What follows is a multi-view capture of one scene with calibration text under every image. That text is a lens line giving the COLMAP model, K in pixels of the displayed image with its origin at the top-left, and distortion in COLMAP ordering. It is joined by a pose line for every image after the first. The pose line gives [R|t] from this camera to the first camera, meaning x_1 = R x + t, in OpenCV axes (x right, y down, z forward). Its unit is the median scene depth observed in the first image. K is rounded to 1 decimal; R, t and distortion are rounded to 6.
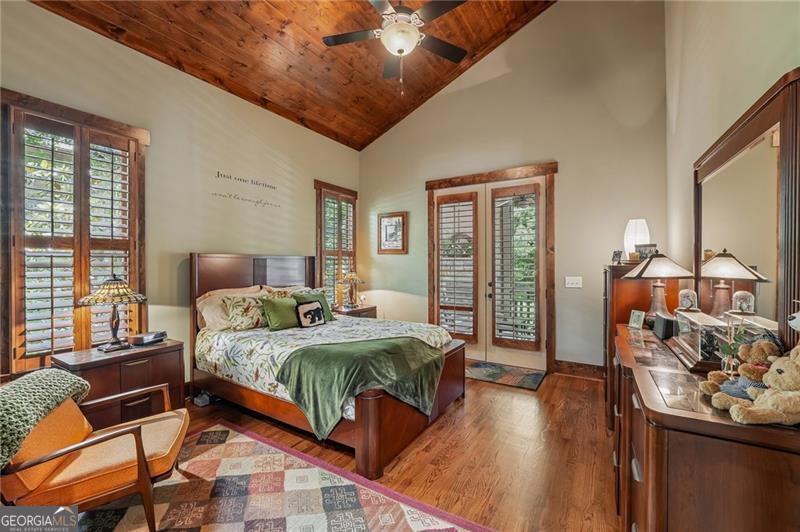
lens RADIAL K [[330.1, 0, 399.5], [0, 330.1, 265.2], [0, 0, 1]] dist [-0.012930, -0.000310]
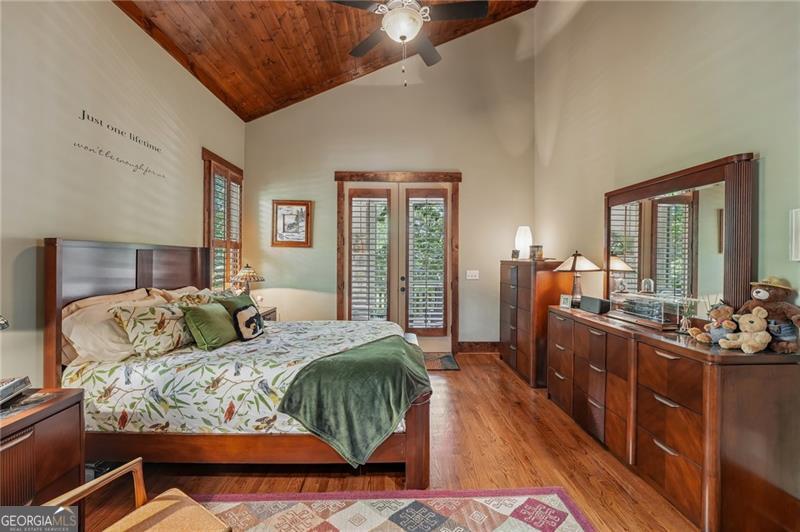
lens RADIAL K [[330.1, 0, 401.6], [0, 330.1, 259.5], [0, 0, 1]] dist [-0.012930, -0.000310]
pose [[0.838317, 0.005973, 0.545150, -0.340568], [-0.006221, 0.999980, -0.001391, -0.001668], [-0.545147, -0.002225, 0.838338, 0.129297]]
